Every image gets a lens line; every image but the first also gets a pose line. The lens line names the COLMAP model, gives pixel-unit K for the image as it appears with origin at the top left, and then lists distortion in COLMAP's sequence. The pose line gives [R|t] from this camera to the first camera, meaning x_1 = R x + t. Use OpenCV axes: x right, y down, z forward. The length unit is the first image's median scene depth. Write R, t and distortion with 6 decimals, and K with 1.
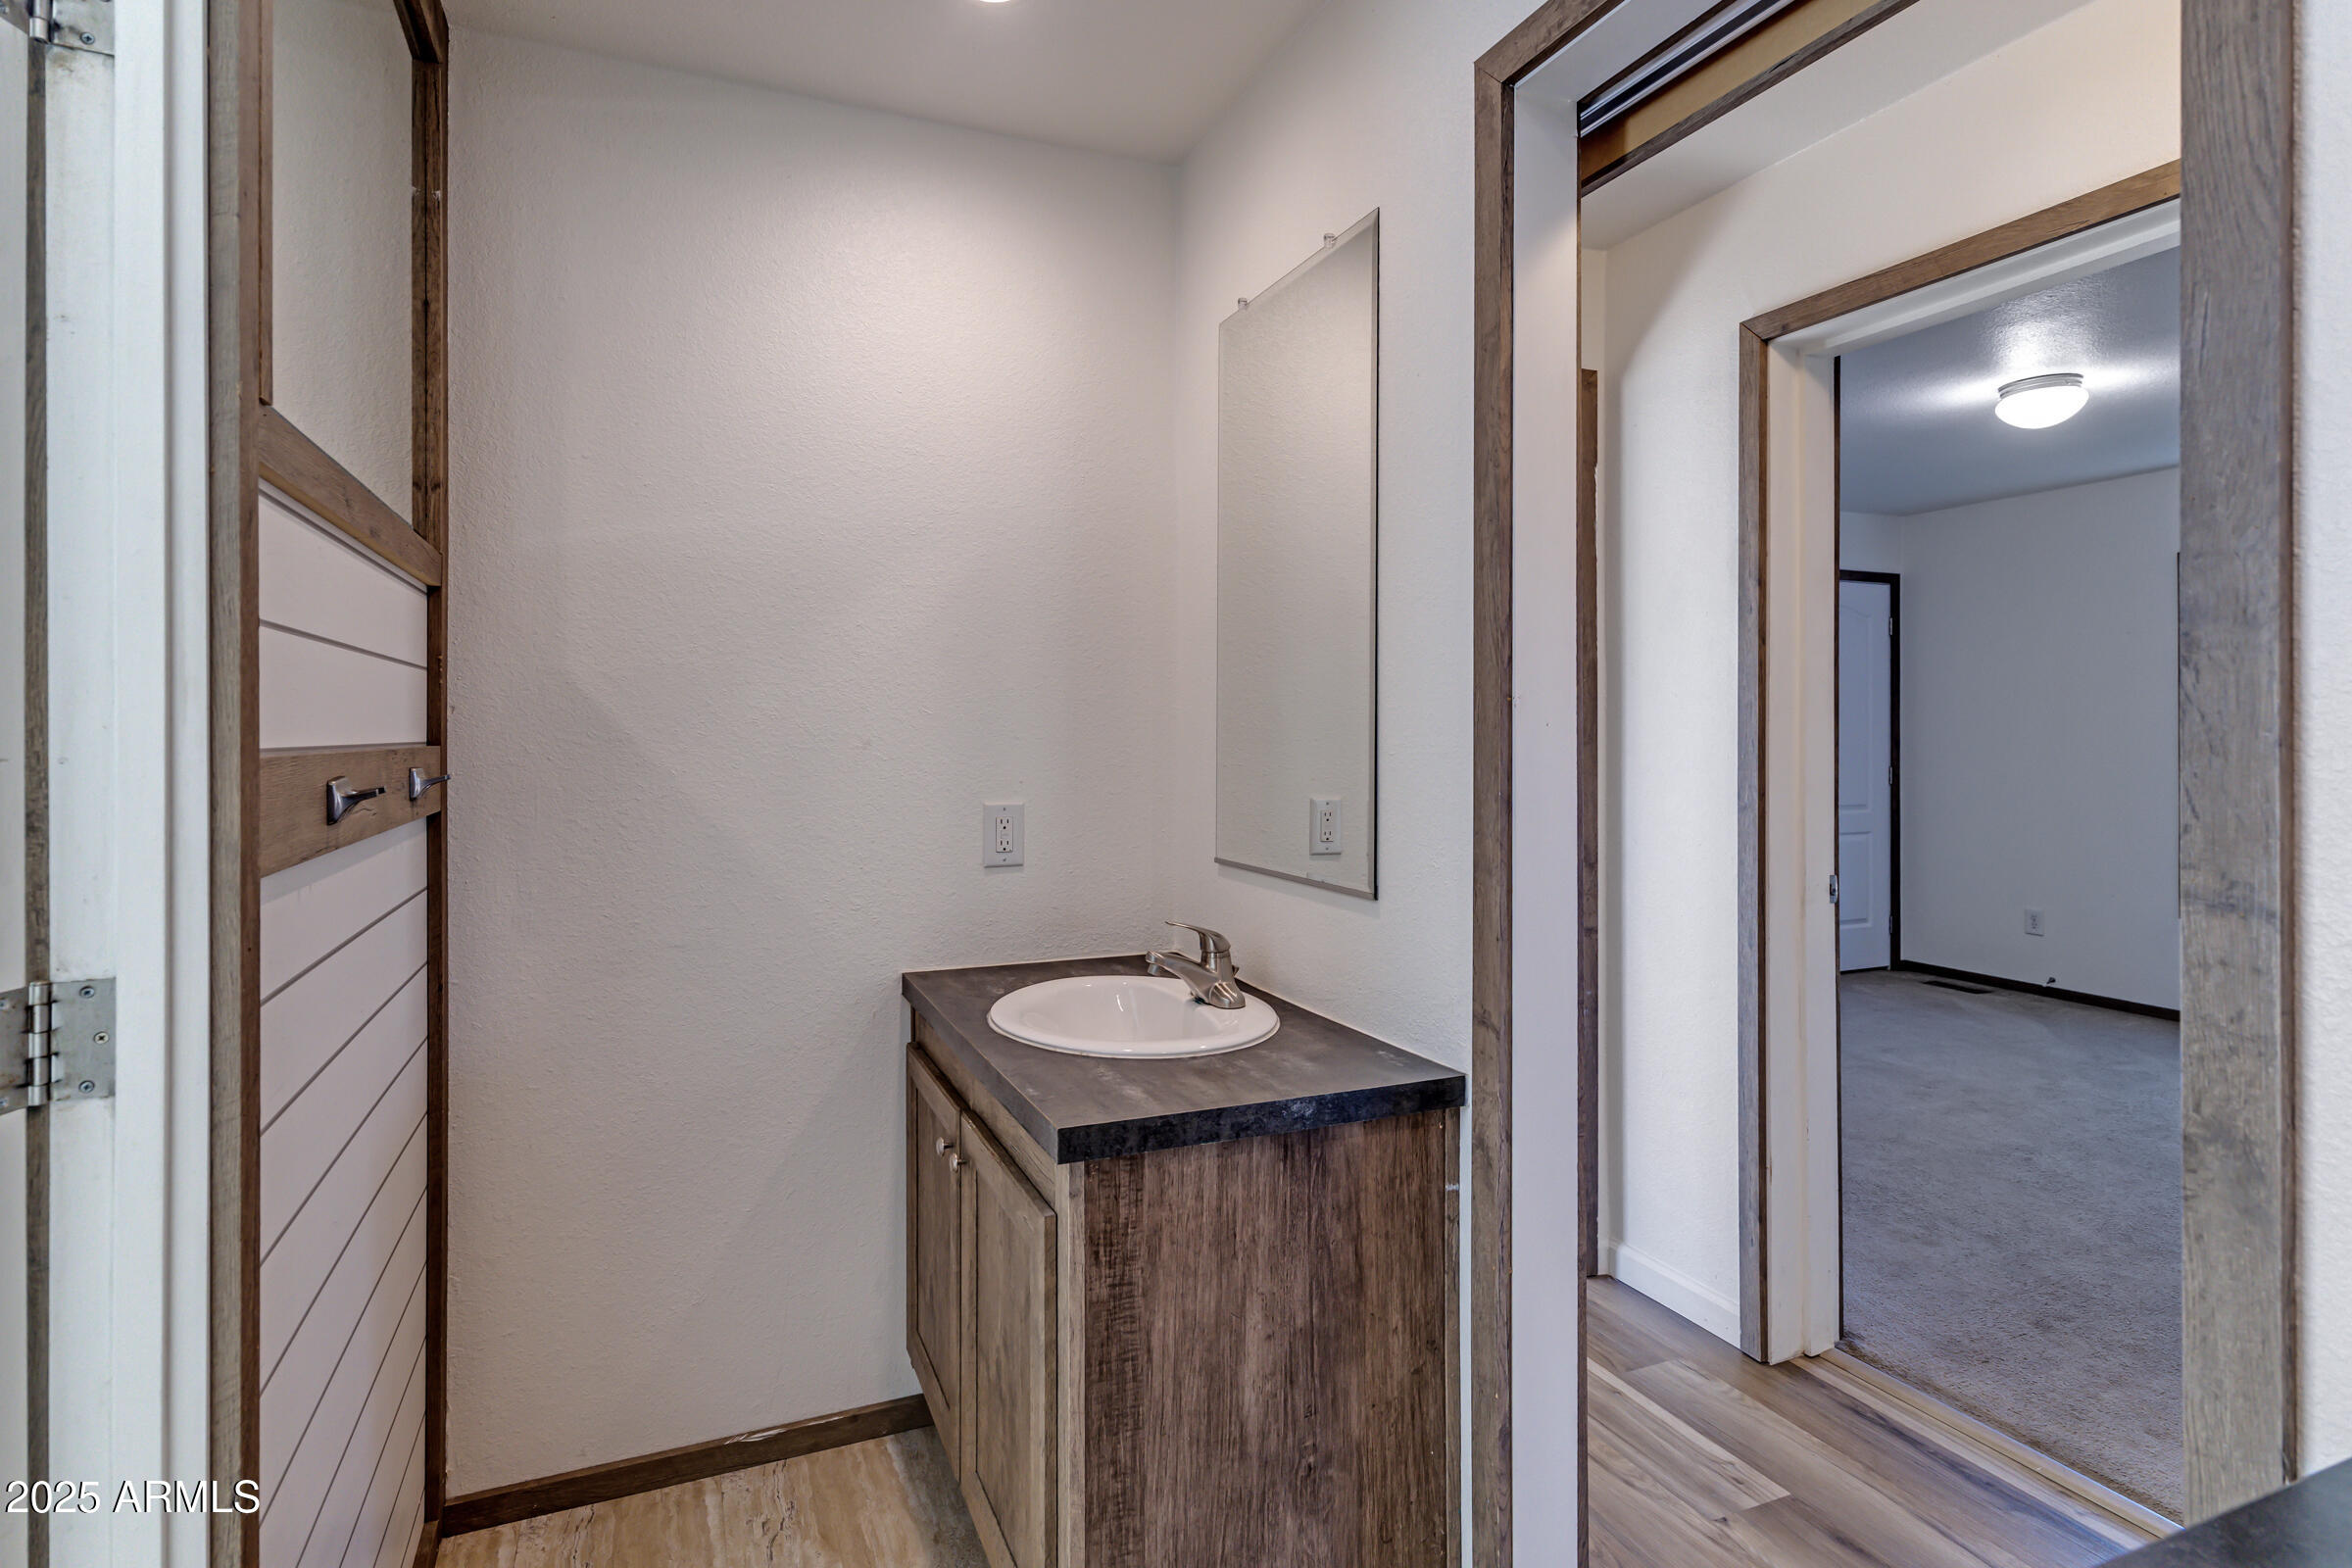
lens RADIAL K [[1162.7, 0, 1169.7], [0, 1162.7, 727.0], [0, 0, 1]] dist [0.023799, 0.000029]
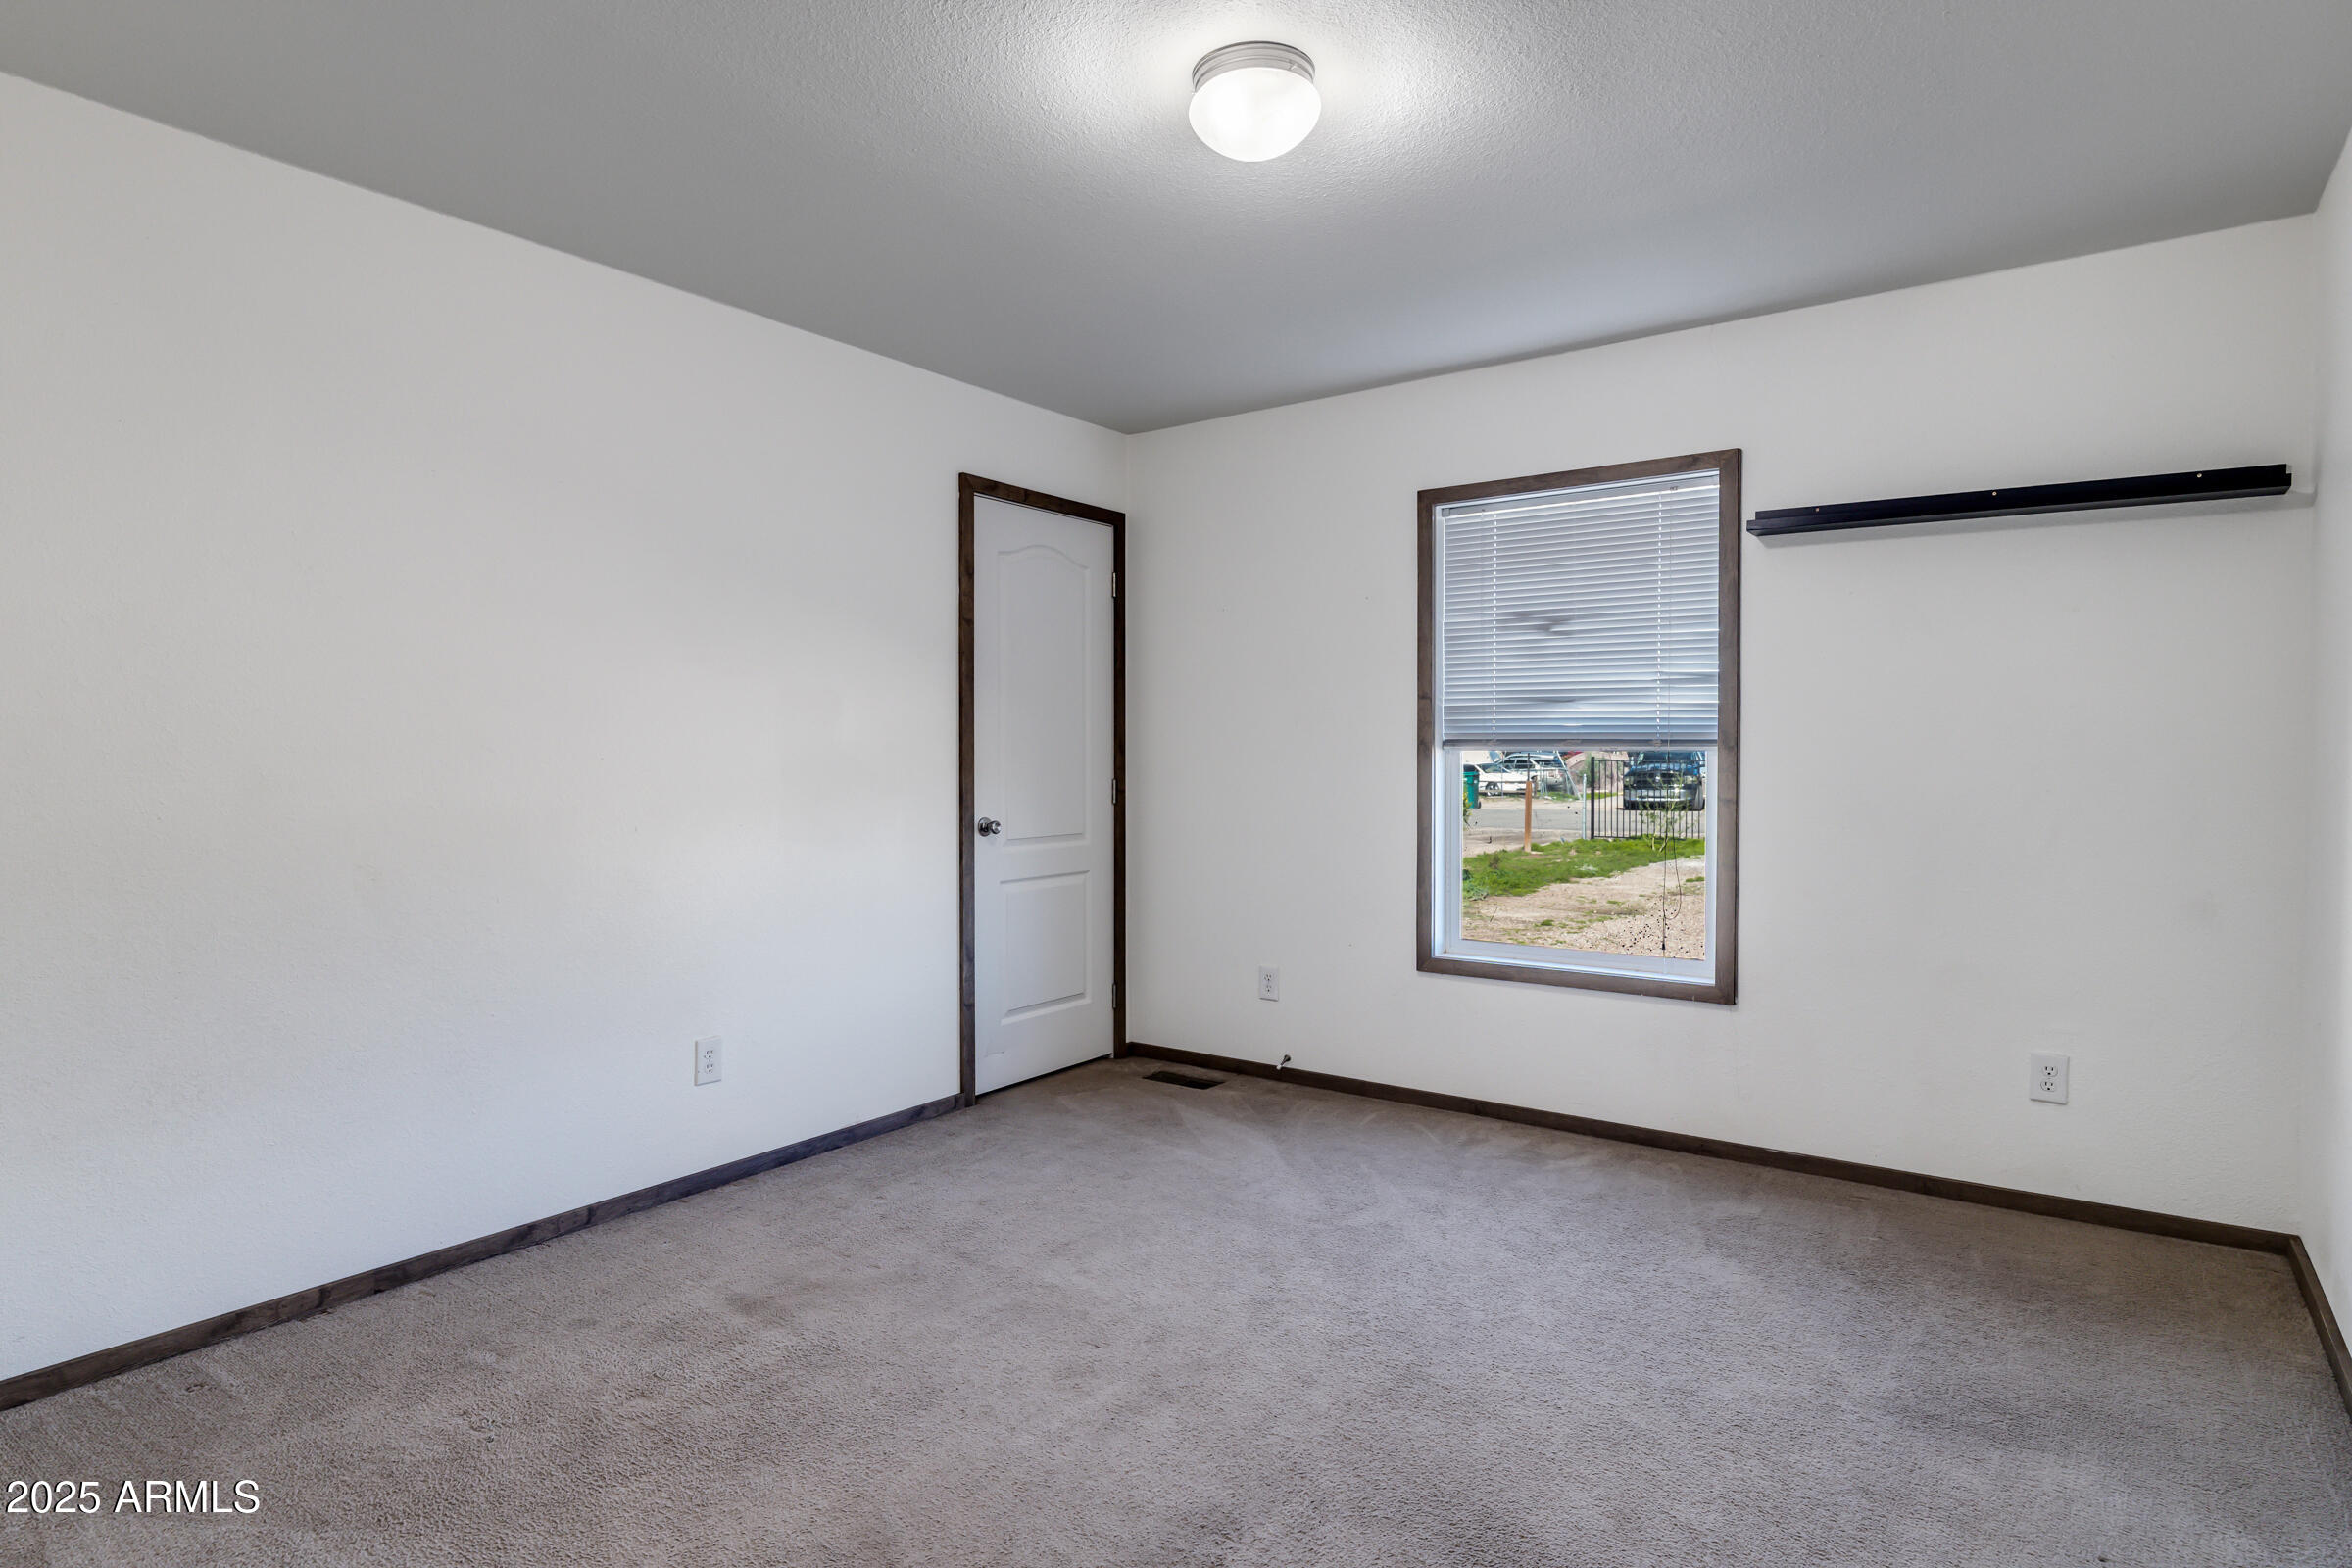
lens RADIAL K [[1258.5, 0, 1153.2], [0, 1258.5, 760.6], [0, 0, 1]] dist [0.005178, 0.000107]
pose [[0.866901, -0.004283, 0.498462, 0.275648], [-0.000624, 0.999953, 0.009676, 0.016544], [-0.498480, -0.008699, 0.866857, 0.349031]]
